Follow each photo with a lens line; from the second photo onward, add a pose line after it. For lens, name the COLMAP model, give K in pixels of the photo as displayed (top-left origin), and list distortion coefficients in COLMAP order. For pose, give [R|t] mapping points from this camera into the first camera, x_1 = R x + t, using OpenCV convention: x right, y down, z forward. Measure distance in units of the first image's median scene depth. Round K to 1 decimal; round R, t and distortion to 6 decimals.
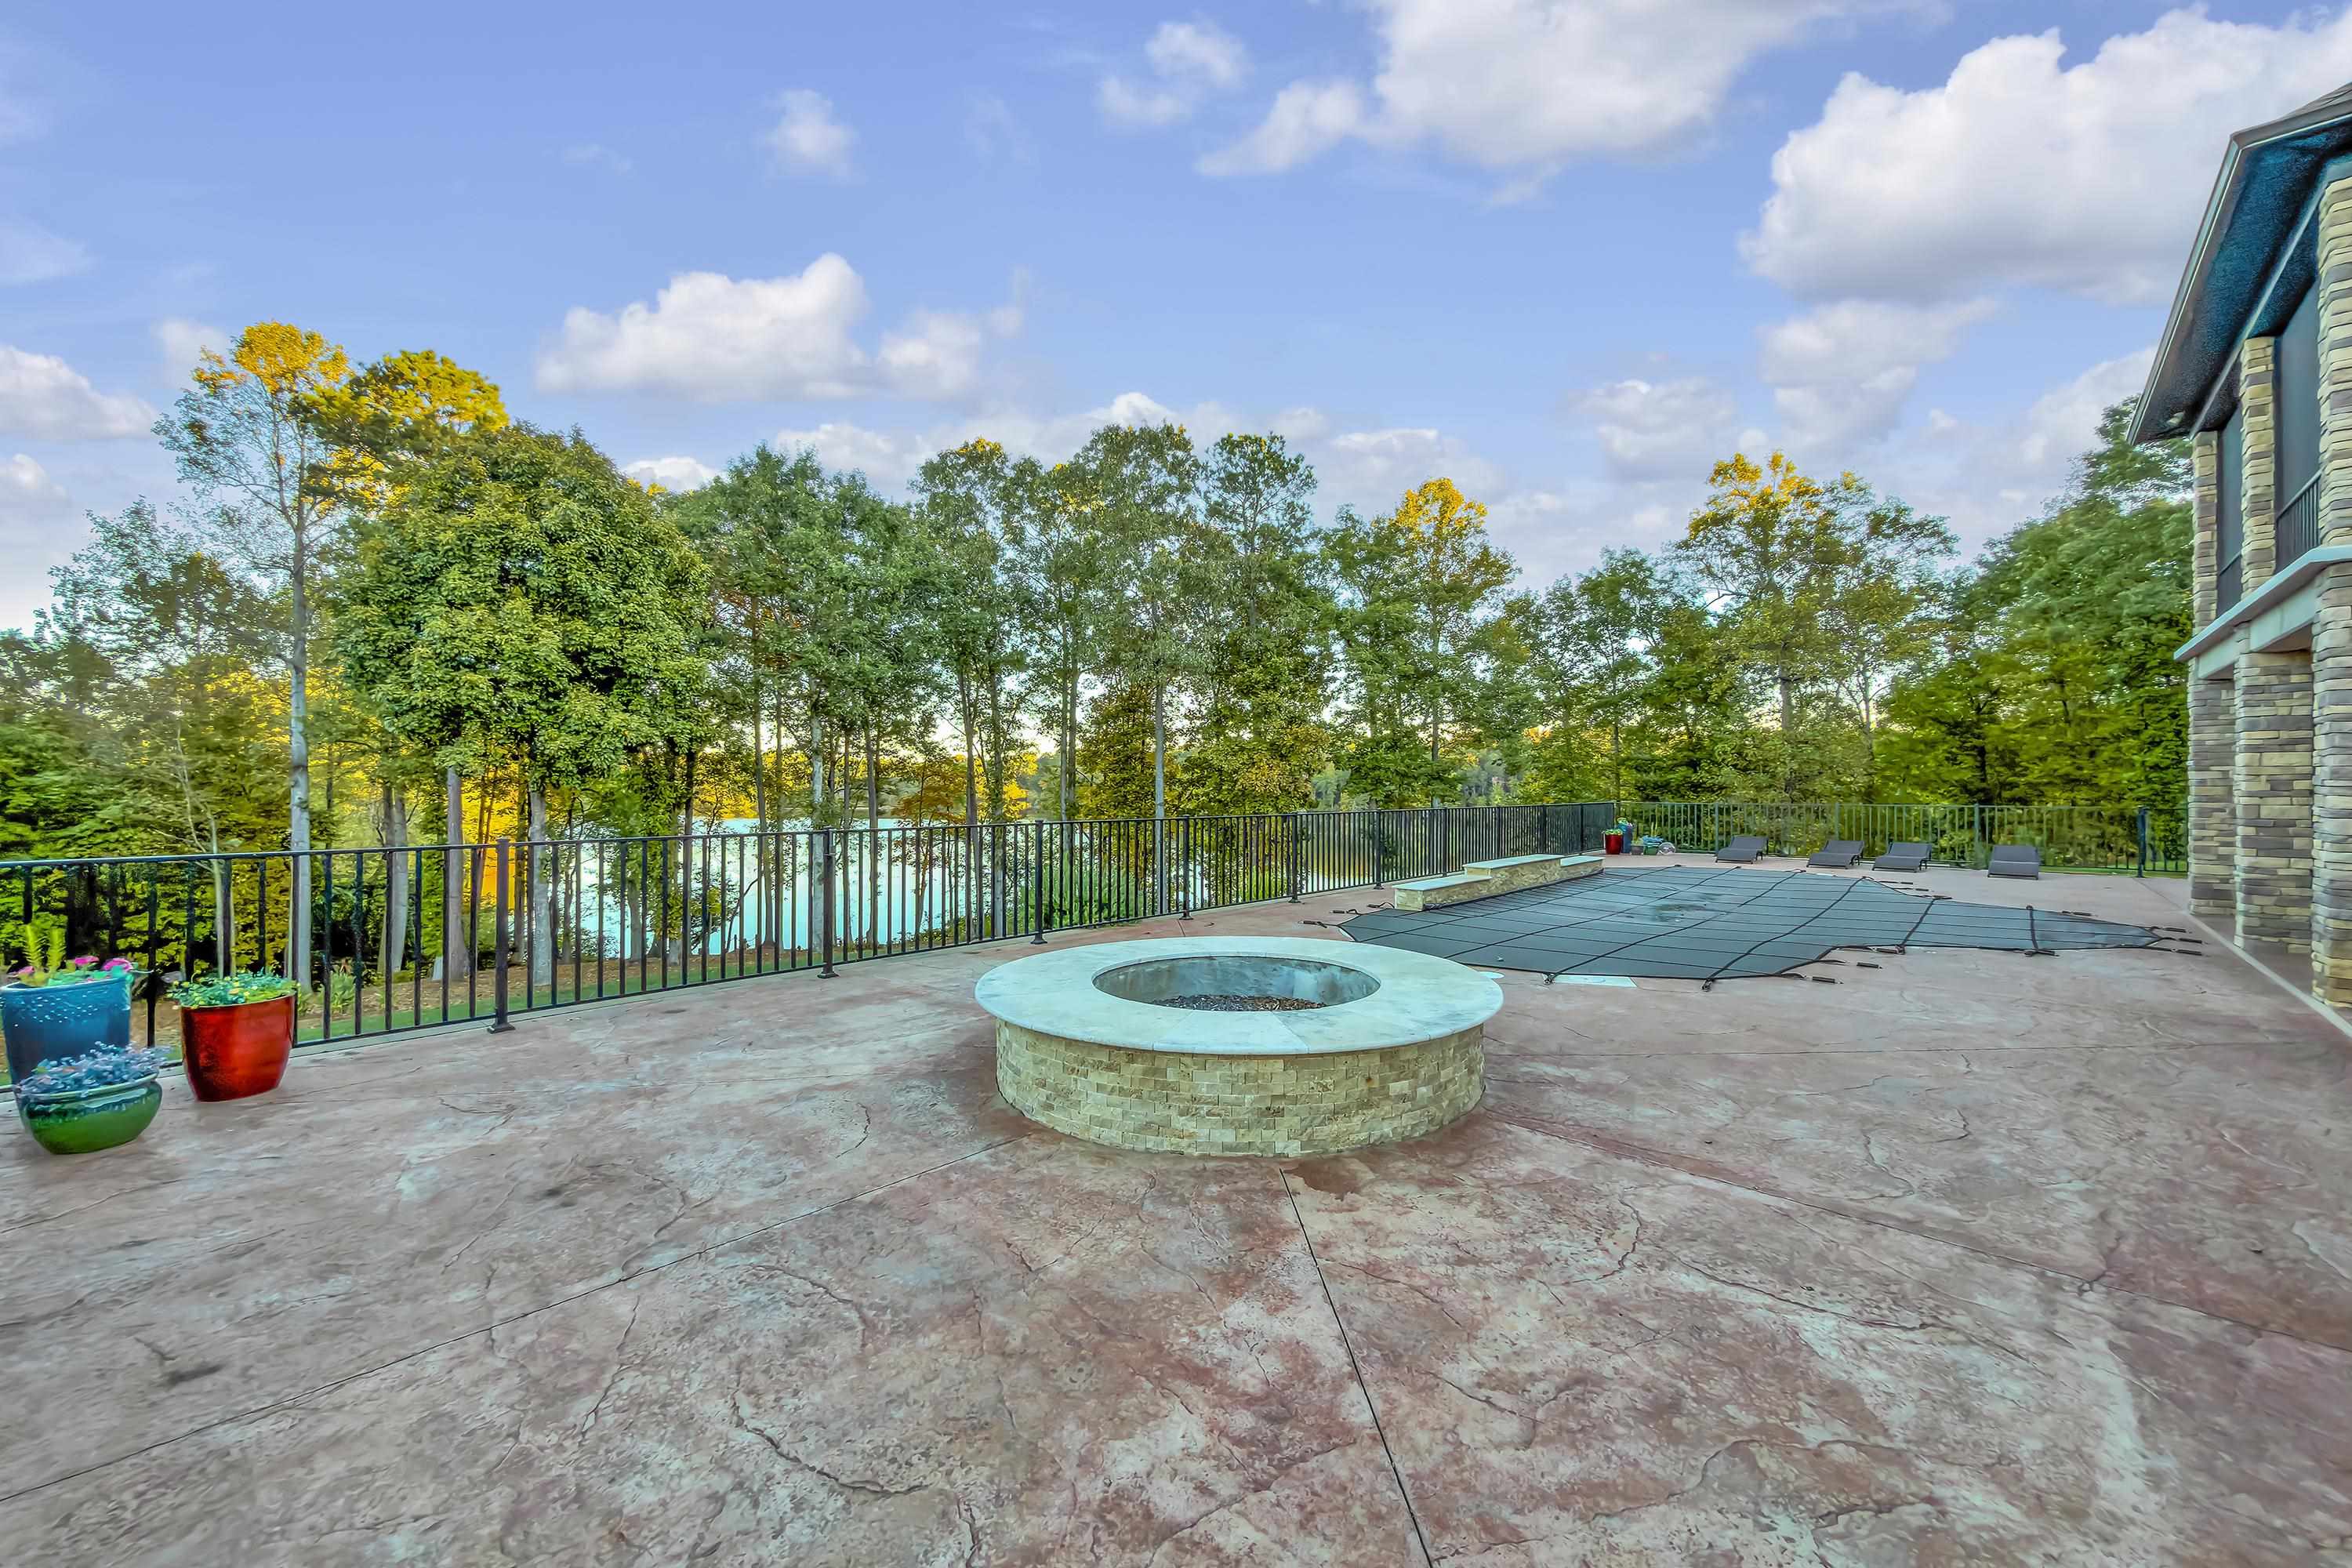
lens RADIAL K [[927.2, 0, 1176.0], [0, 927.2, 784.0], [0, 0, 1]] dist [0.004168, 0.000243]
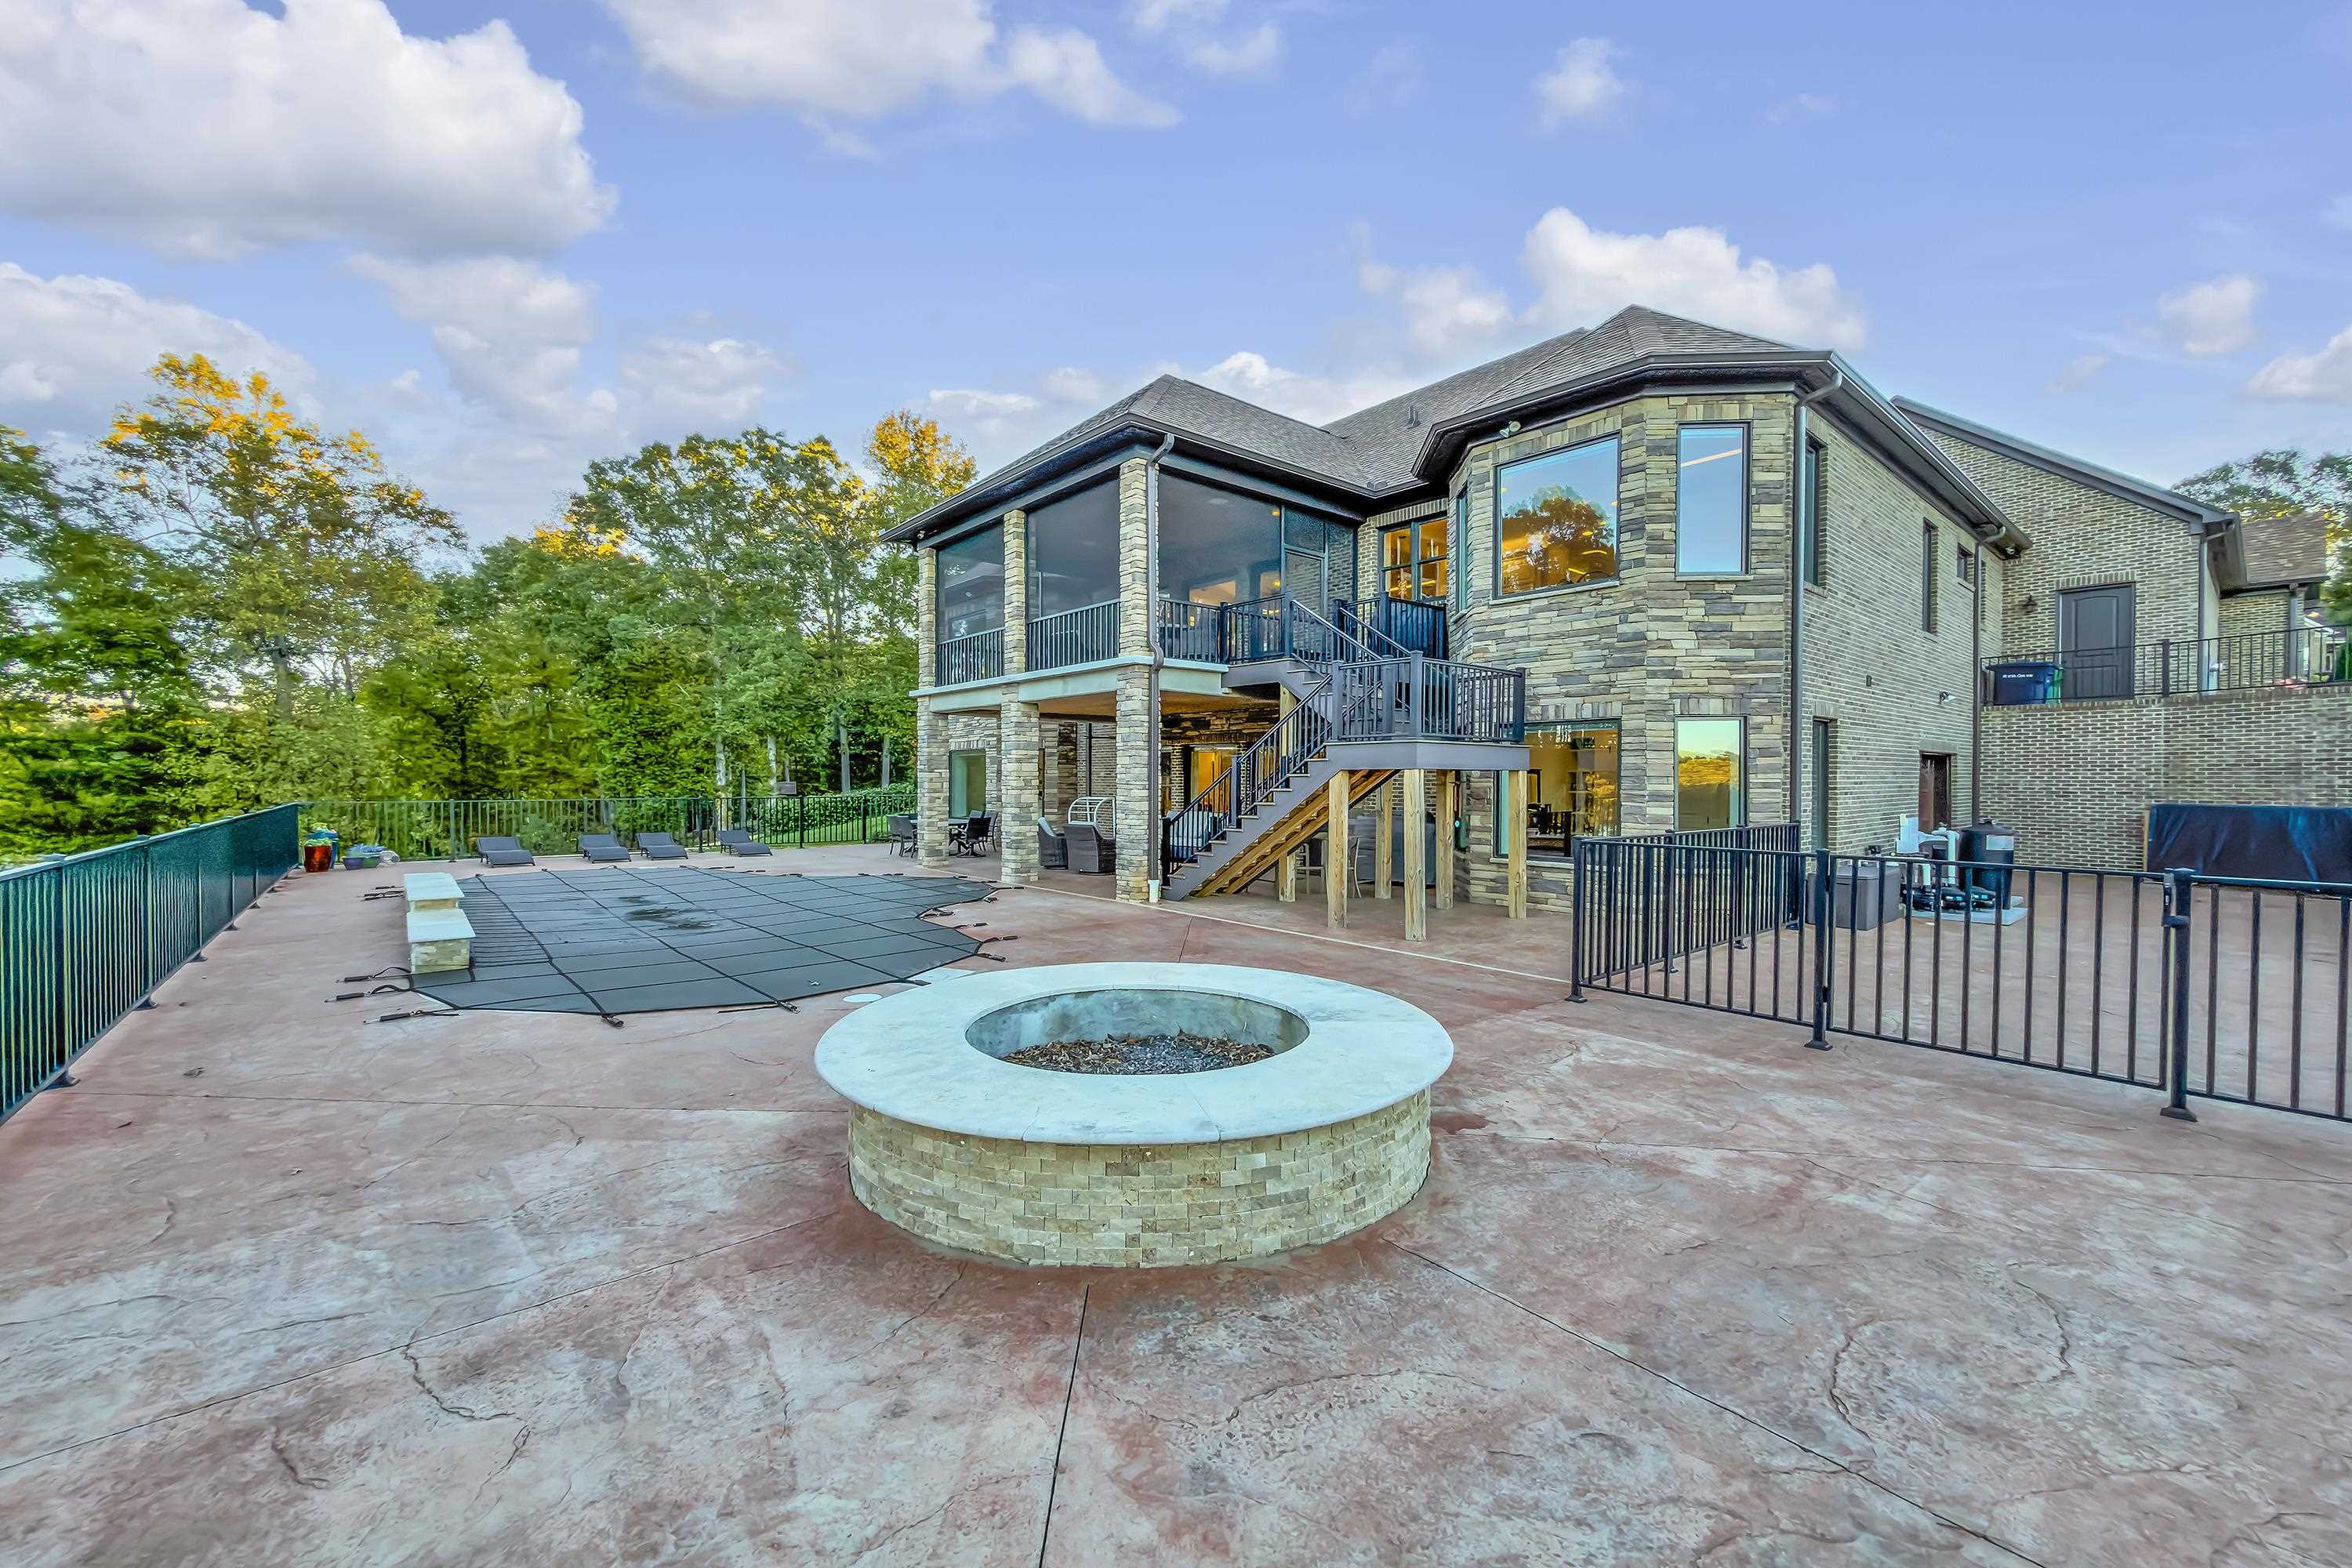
lens RADIAL K [[938.3, 0, 1170.7], [0, 938.3, 789.3], [0, 0, 1]] dist [-0.000039, -0.000149]
pose [[0.144513, -0.010906, 0.989443, -1.098731], [-0.004423, 0.999922, 0.011667, -0.018198], [-0.989493, -0.006063, 0.144453, 1.207649]]
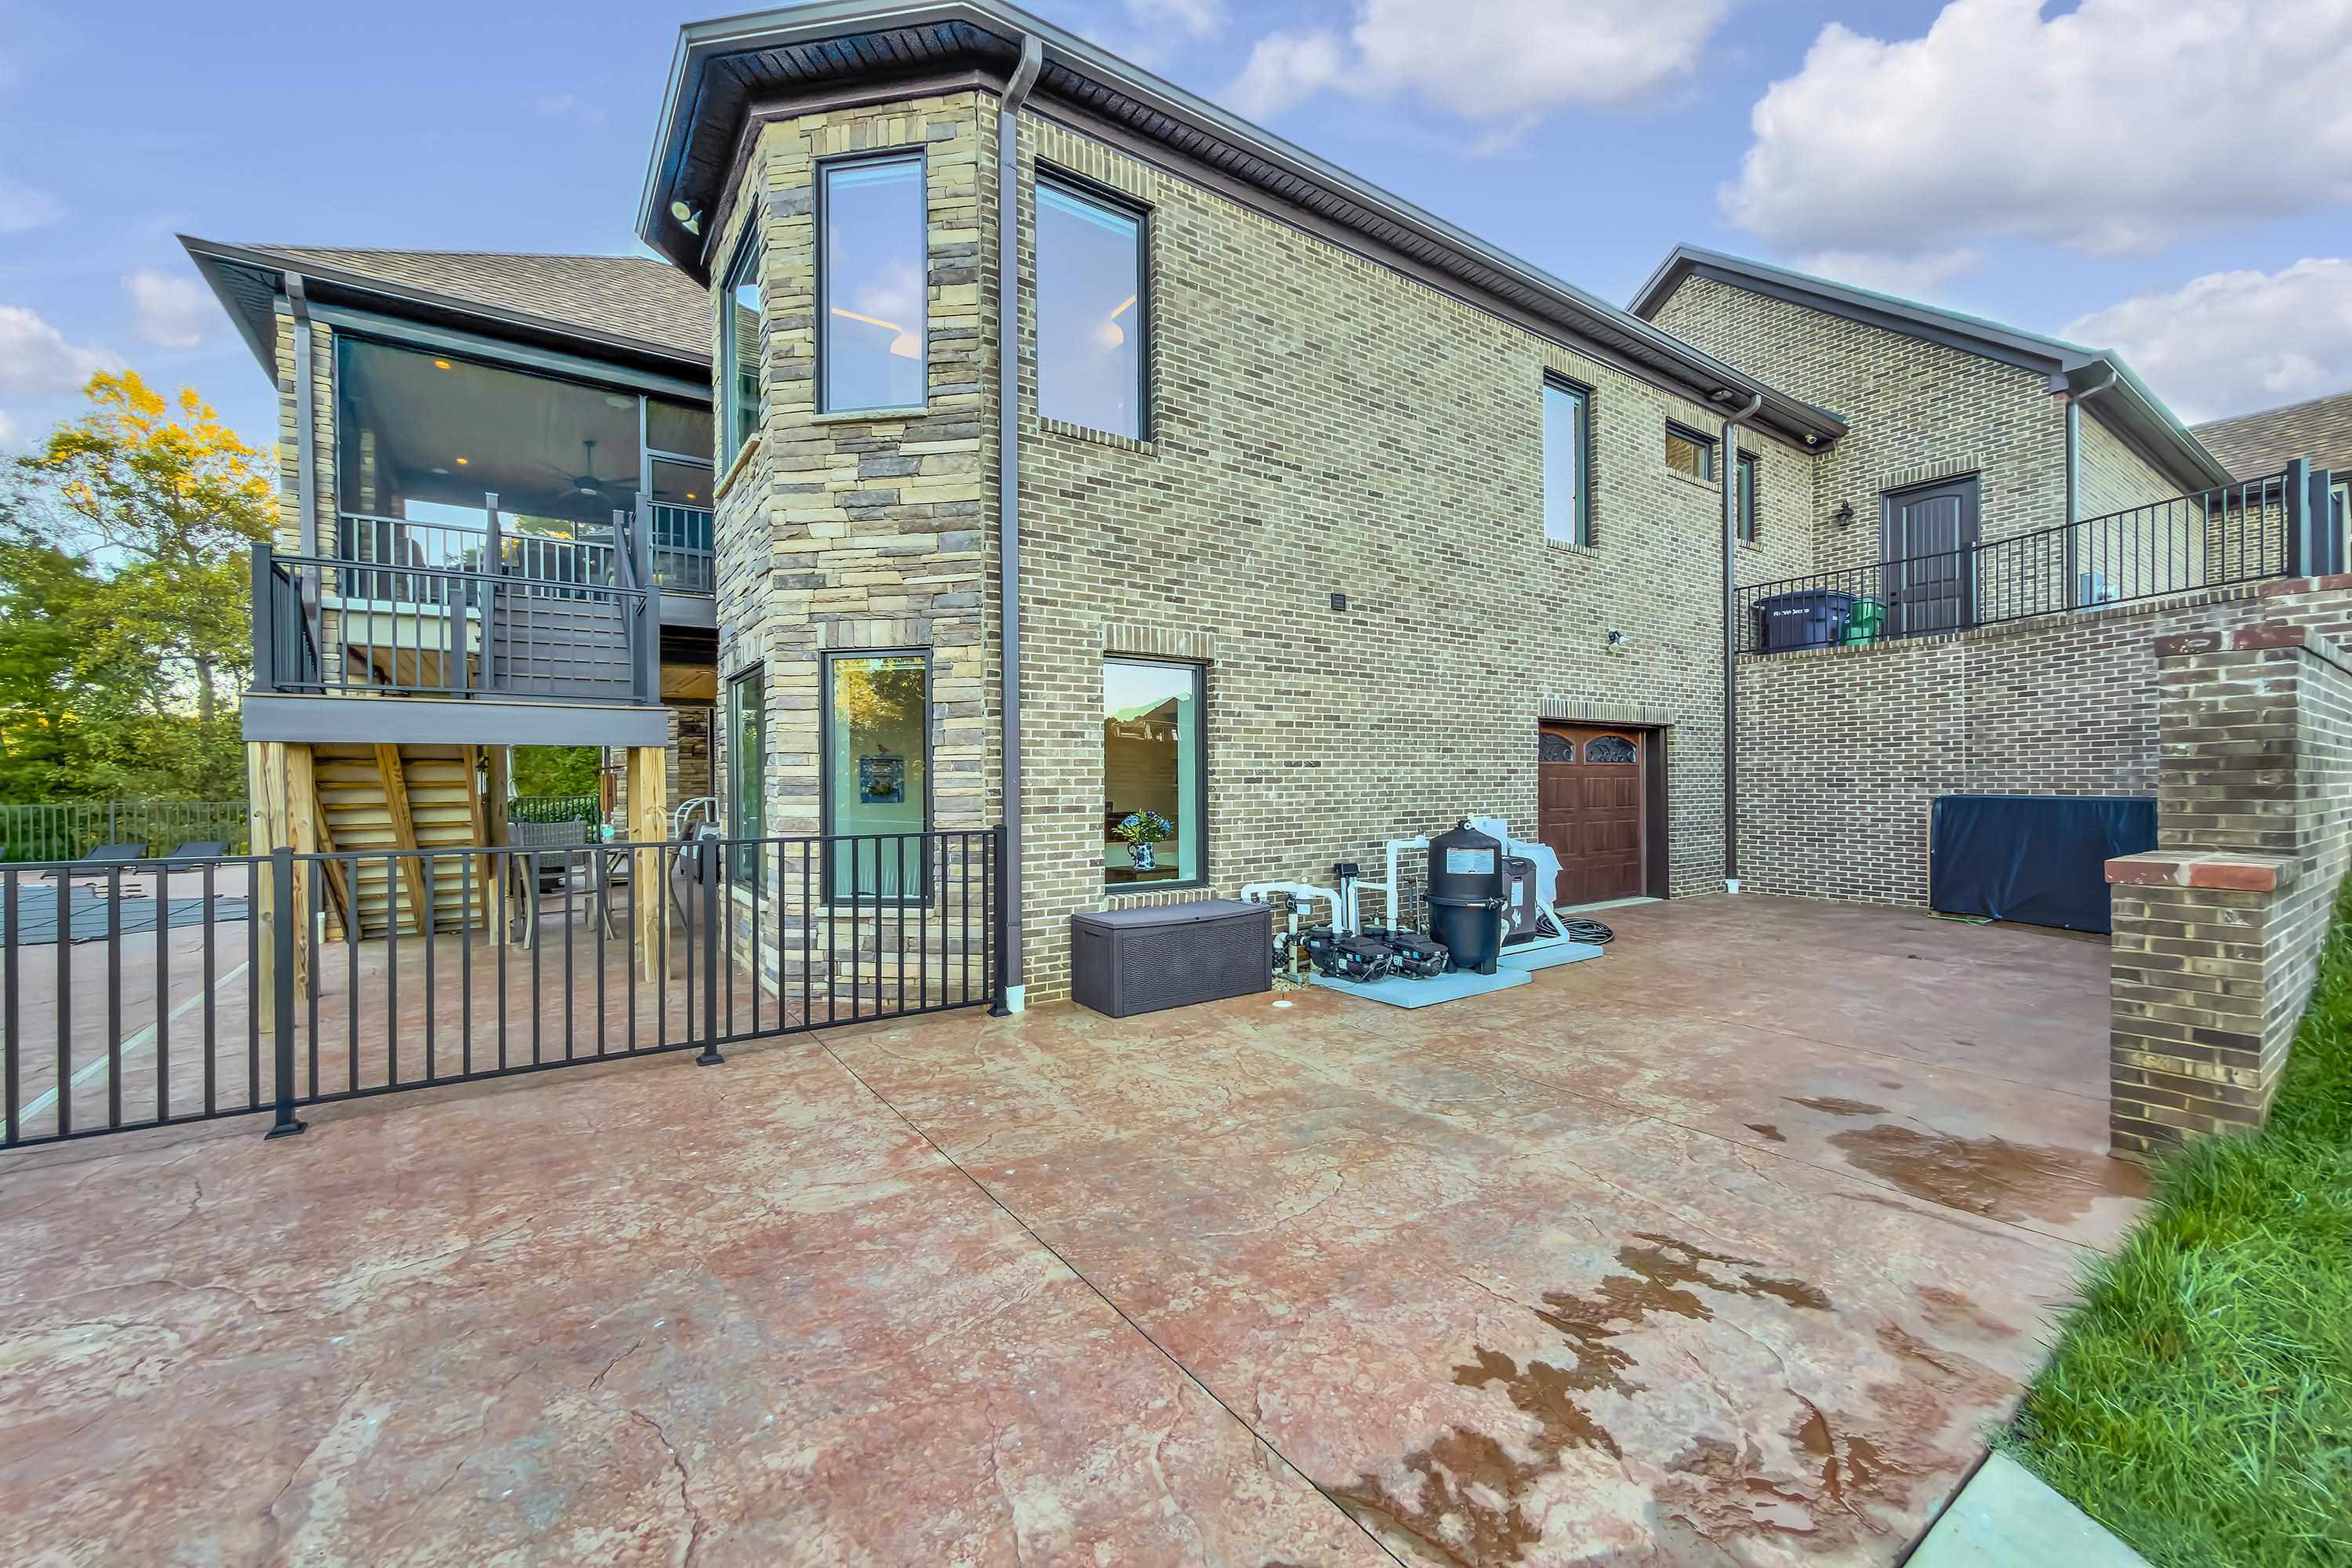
lens RADIAL K [[938.3, 0, 1170.7], [0, 938.3, 789.3], [0, 0, 1]] dist [-0.000039, -0.000149]
pose [[0.238390, -0.009779, 0.971120, 0.509212], [0.004423, 0.999950, 0.008984, 0.025395], [-0.971159, 0.002154, 0.238421, -1.012744]]
